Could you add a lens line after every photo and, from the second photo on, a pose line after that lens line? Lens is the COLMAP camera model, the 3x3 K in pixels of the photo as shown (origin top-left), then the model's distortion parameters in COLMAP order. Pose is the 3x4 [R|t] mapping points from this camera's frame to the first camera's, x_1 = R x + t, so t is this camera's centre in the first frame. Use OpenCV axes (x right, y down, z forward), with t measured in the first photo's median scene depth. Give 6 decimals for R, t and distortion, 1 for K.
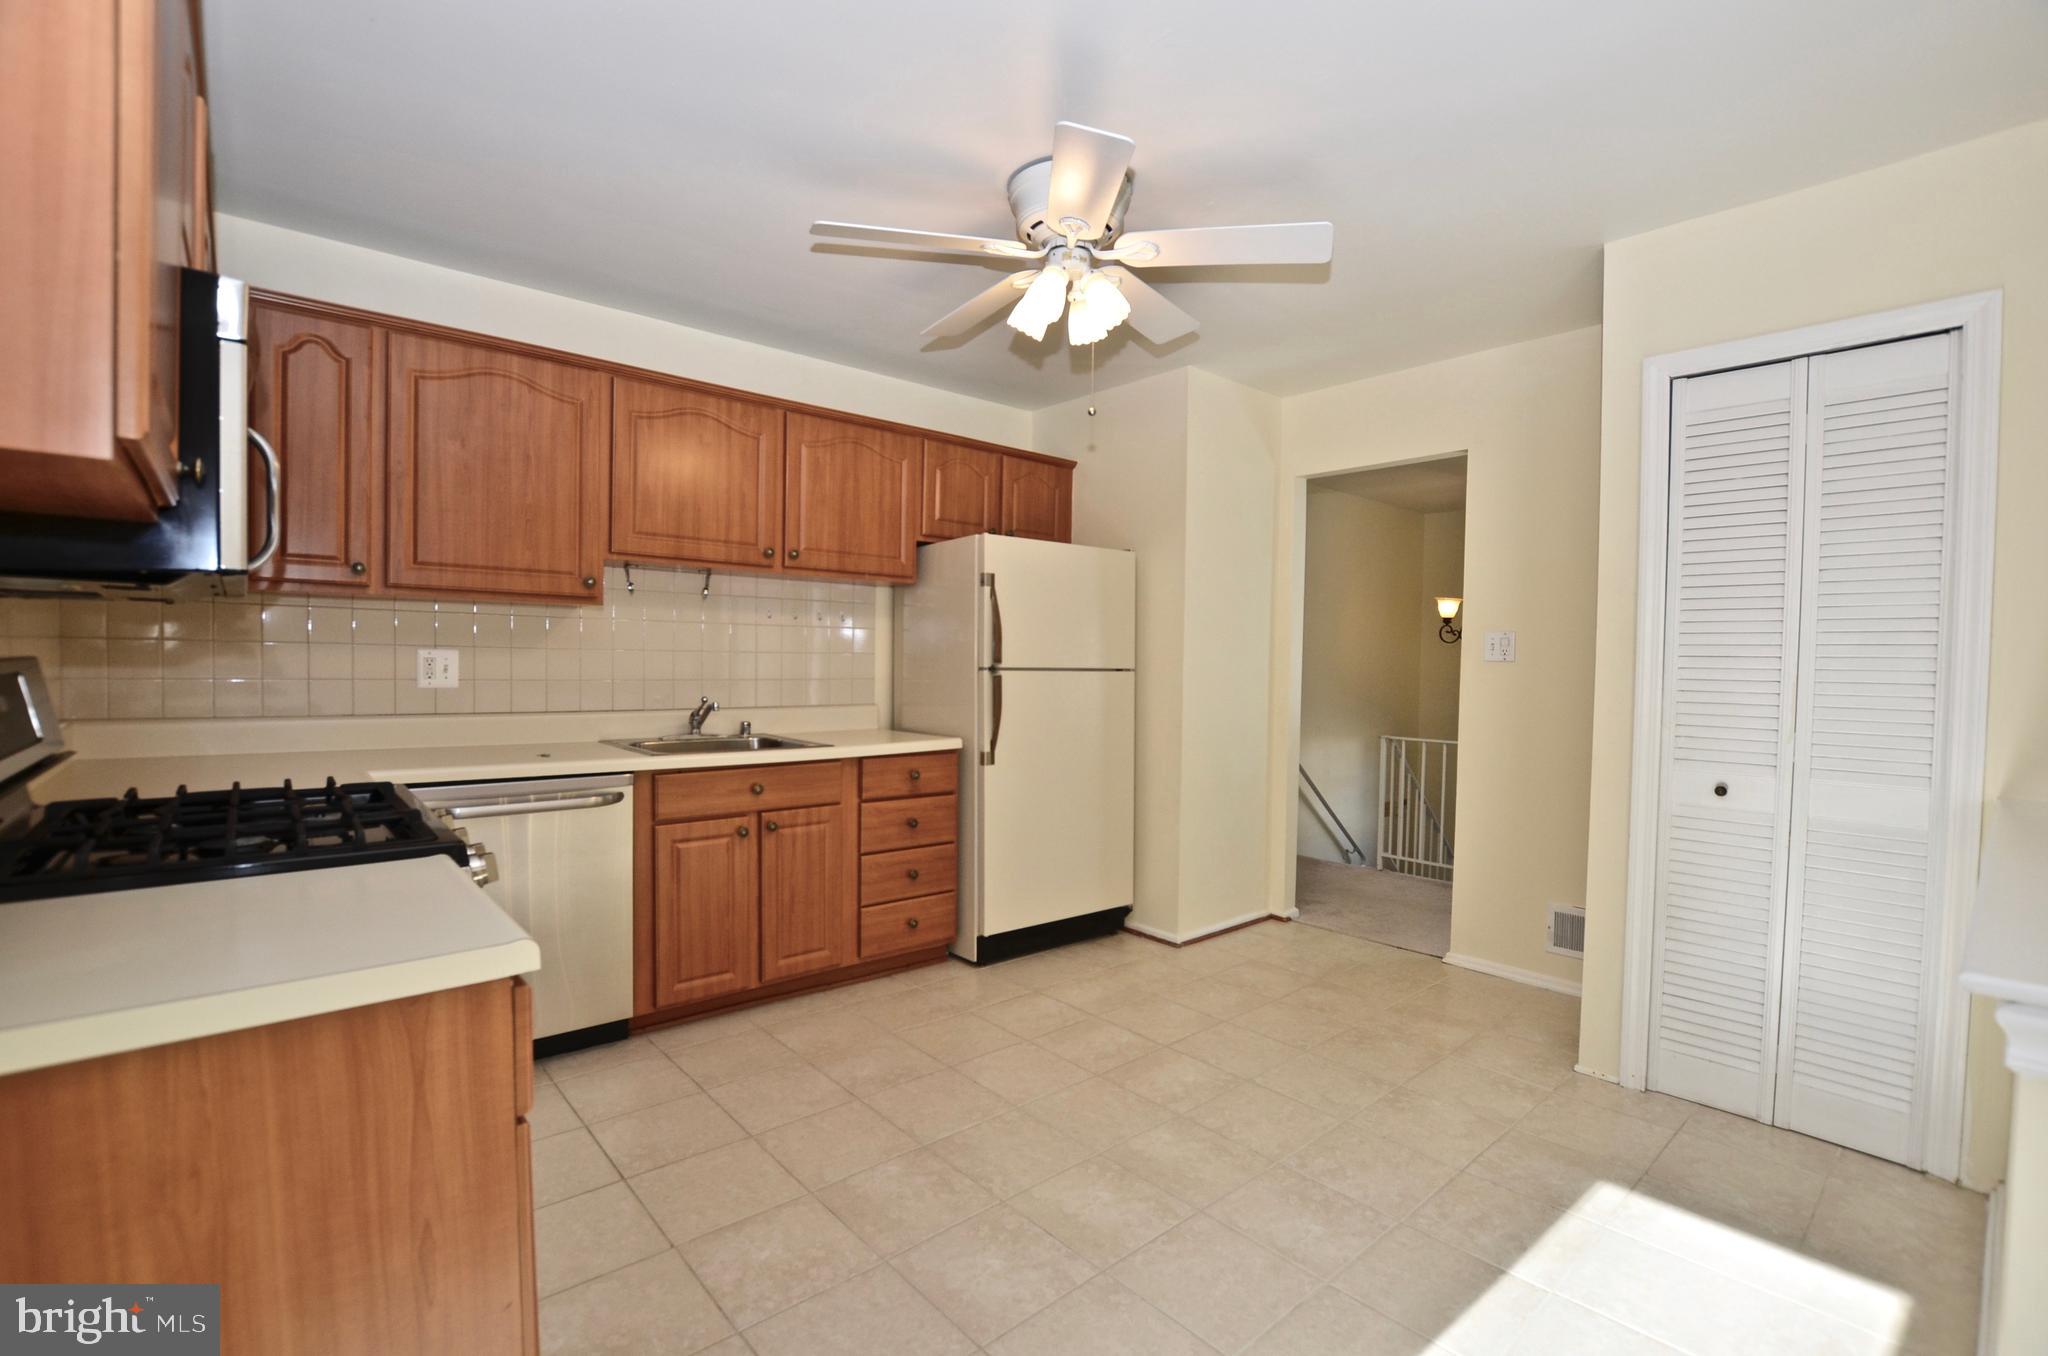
lens RADIAL K [[916.4, 0, 1028.5], [0, 916.4, 691.5], [0, 0, 1]] dist [-0.025610, 0.000210]
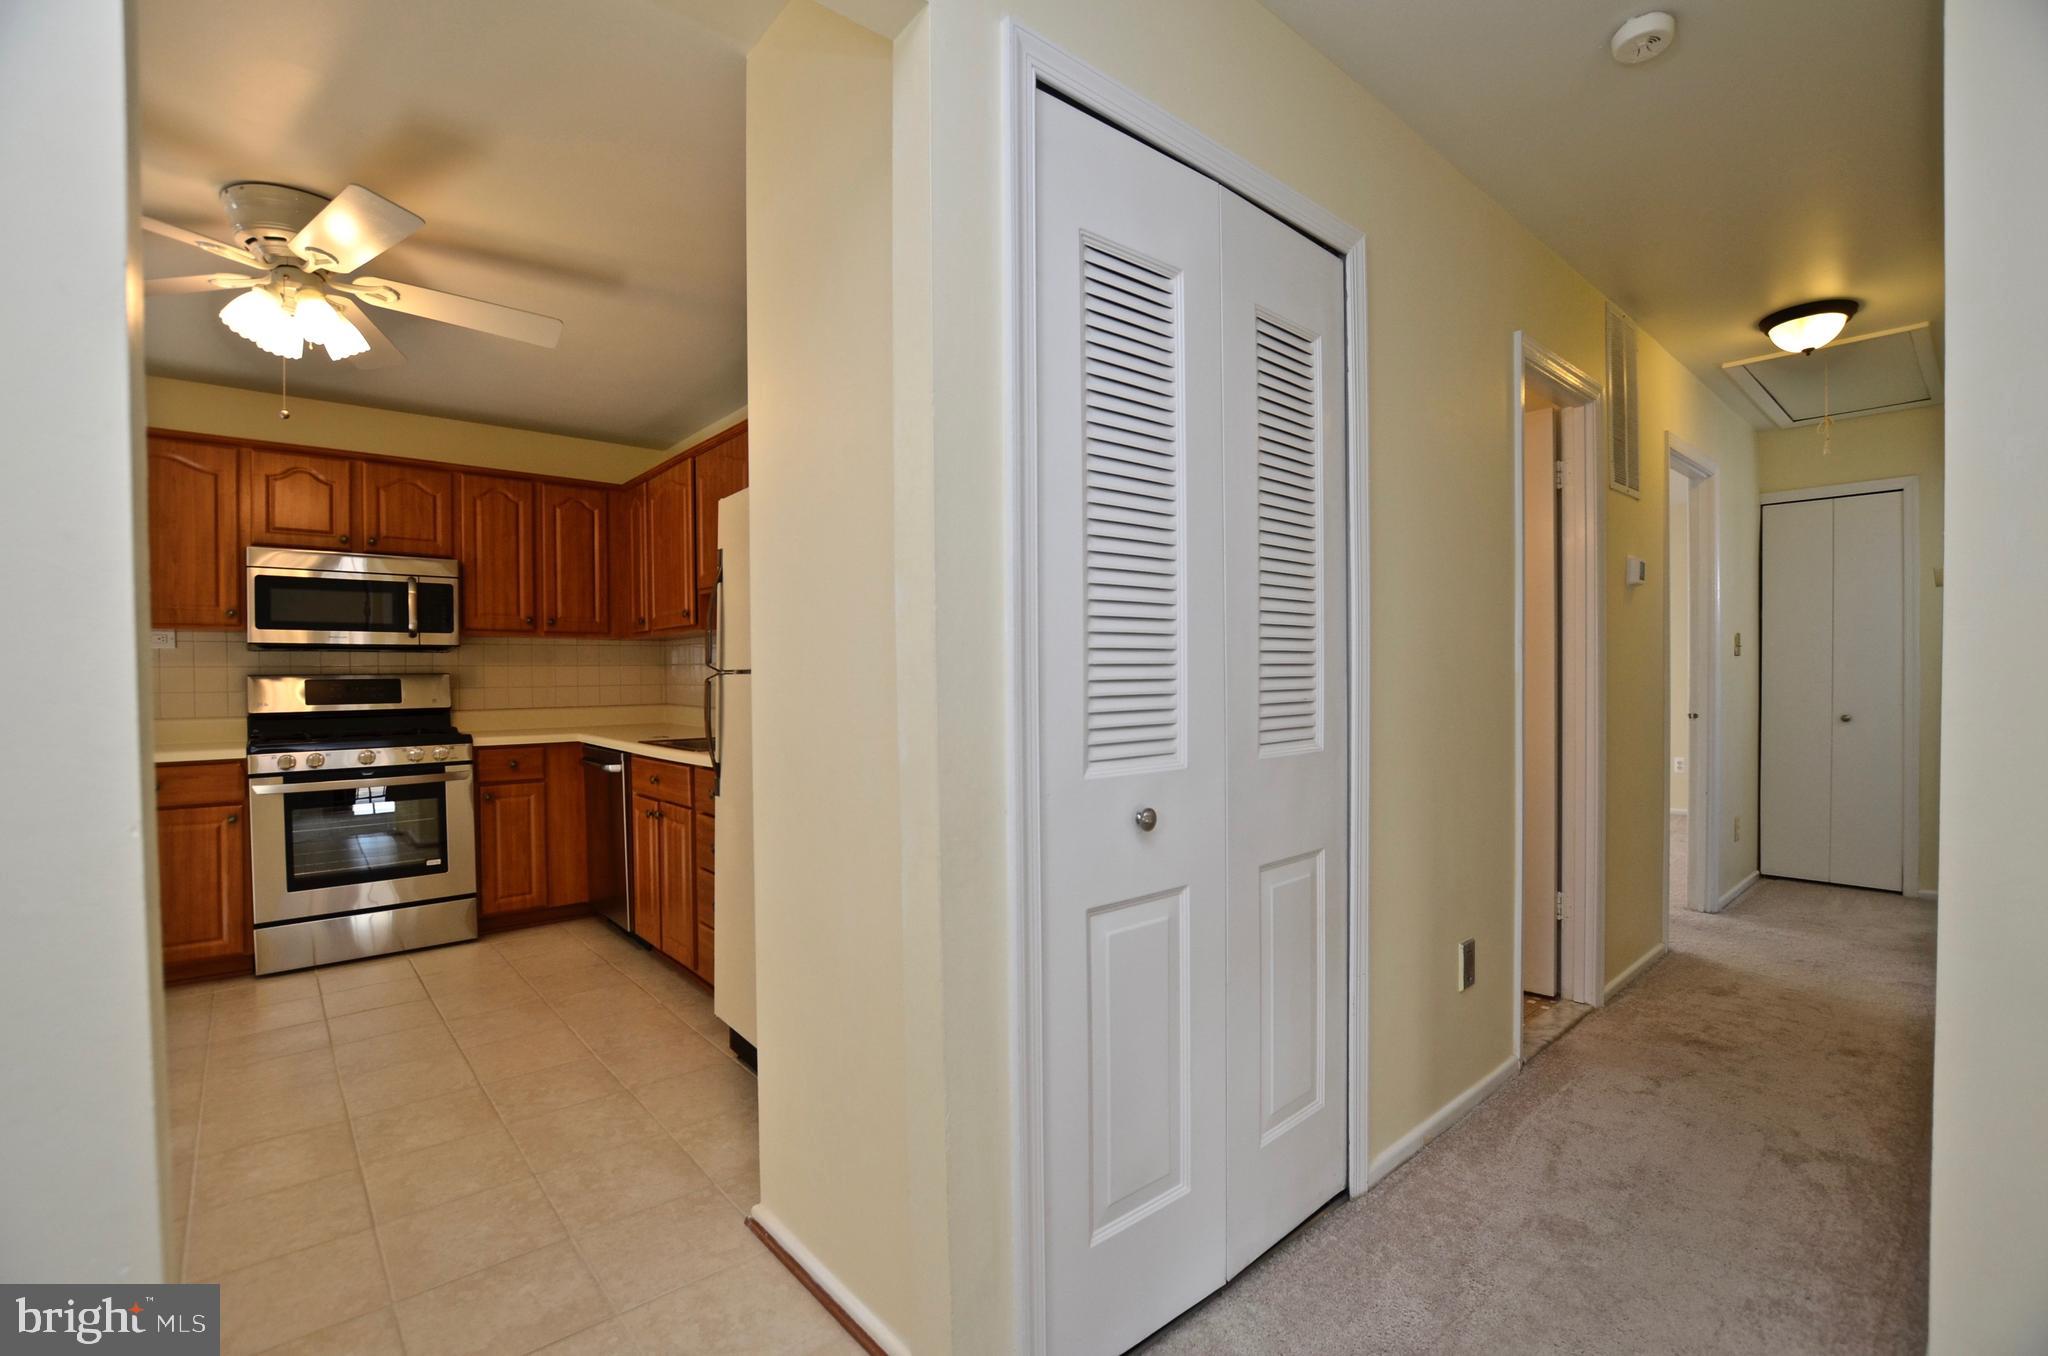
lens RADIAL K [[904.1, 0, 1029.0], [0, 904.1, 689.9], [0, 0, 1]] dist [-0.025678, 0.001131]
pose [[-0.006507, 0.001366, -0.999978, 0.803939], [-0.026801, 0.999640, 0.001540, -0.020258], [0.999620, 0.026810, -0.006468, 1.414142]]
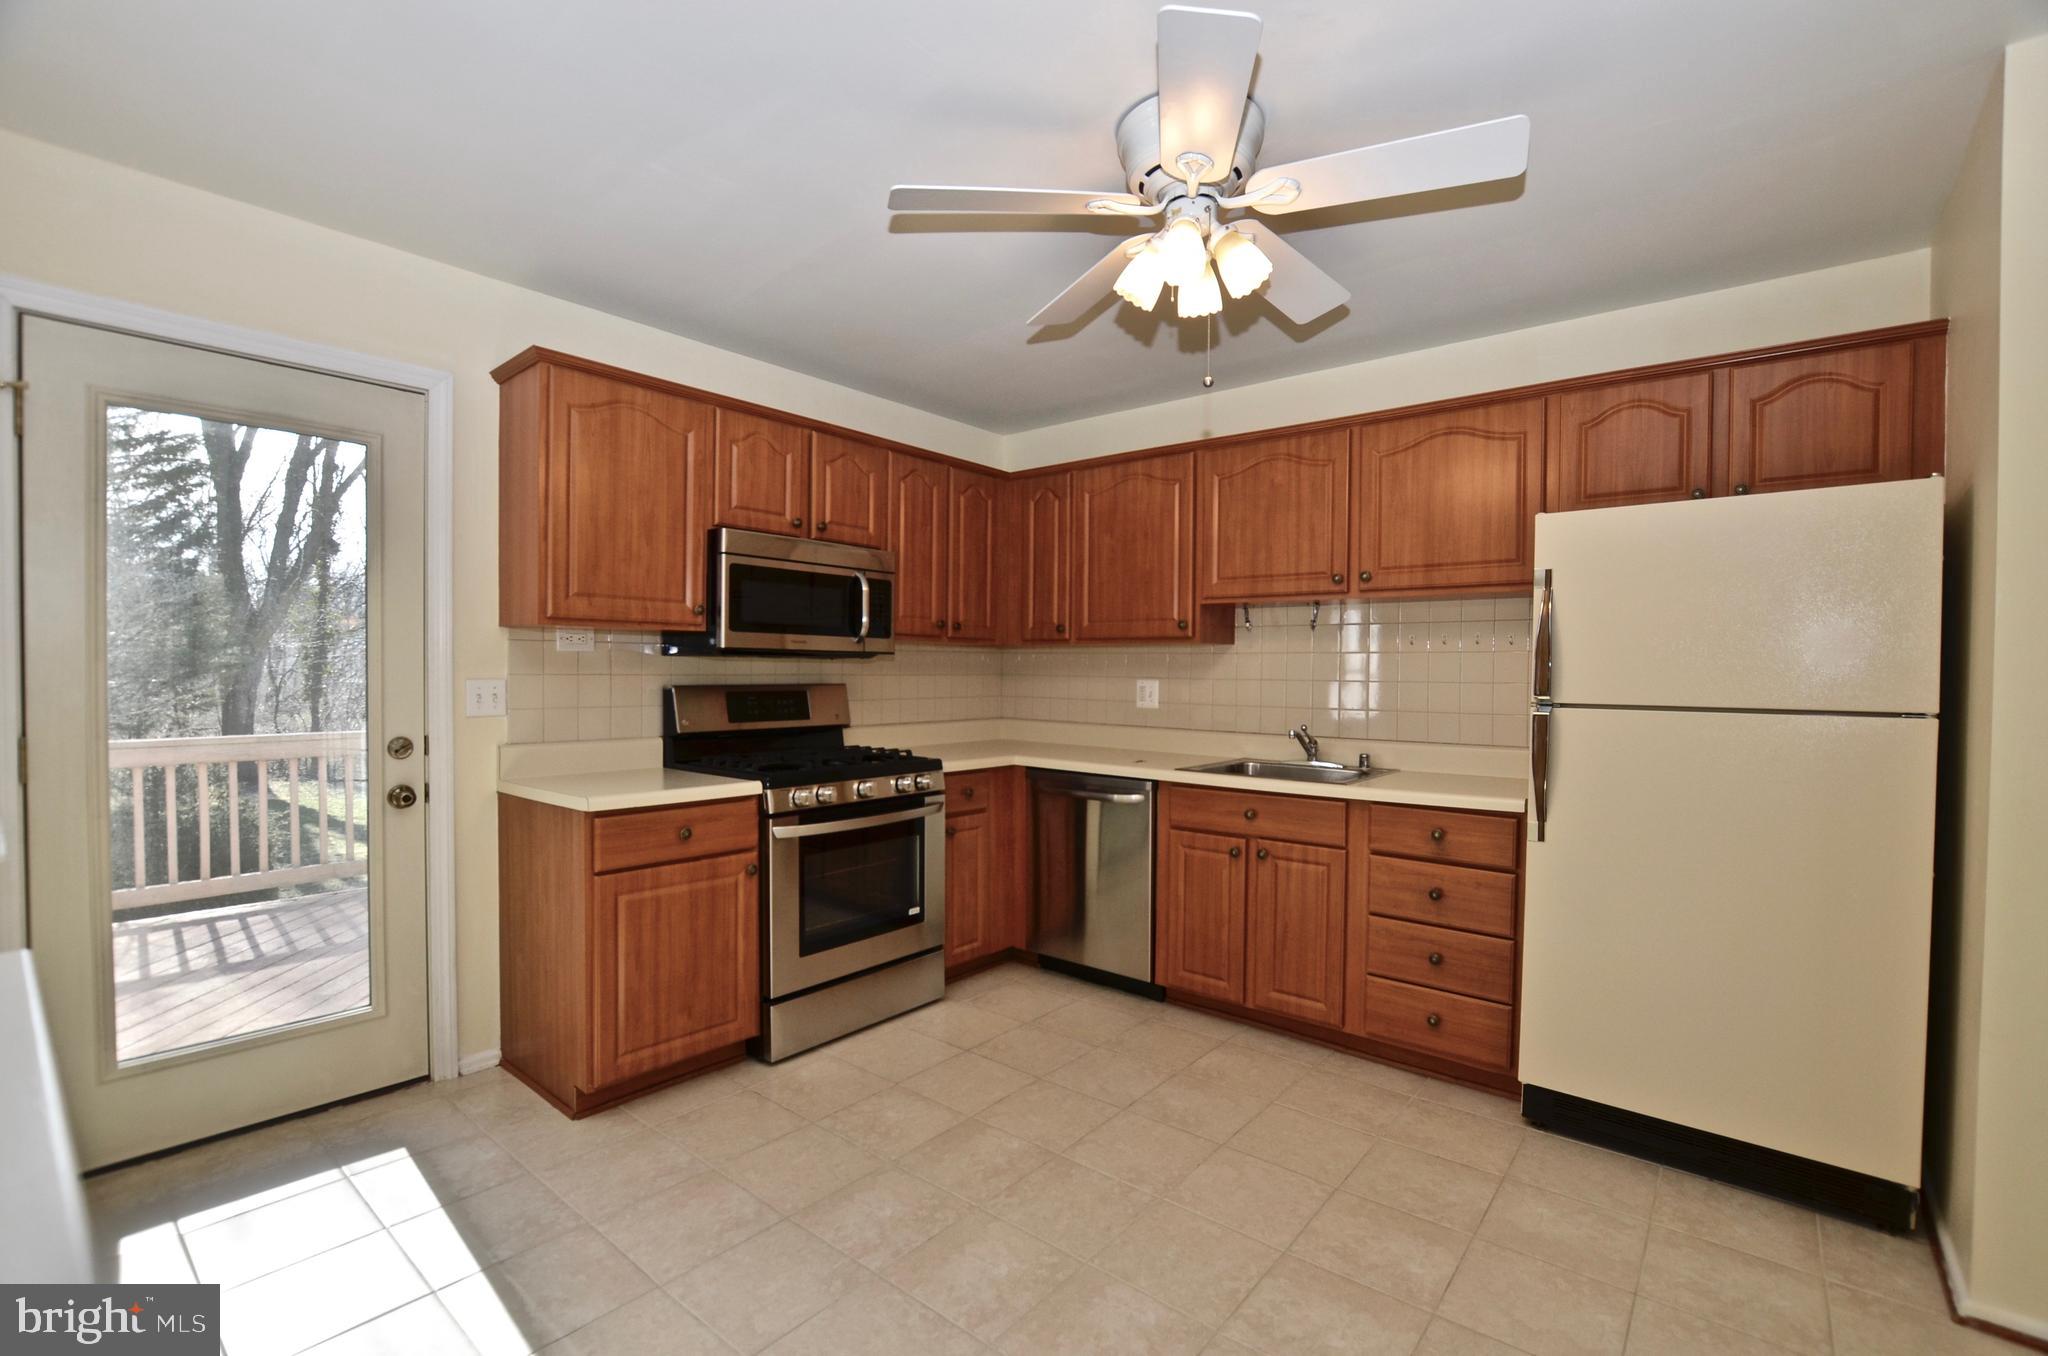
lens RADIAL K [[904.1, 0, 1029.0], [0, 904.1, 689.9], [0, 0, 1]] dist [-0.025678, 0.001131]
pose [[0.160415, 0.006414, -0.987029, 0.638883], [-0.042322, 0.999104, -0.000386, -0.021465], [0.986142, 0.041835, 0.160543, 0.558673]]
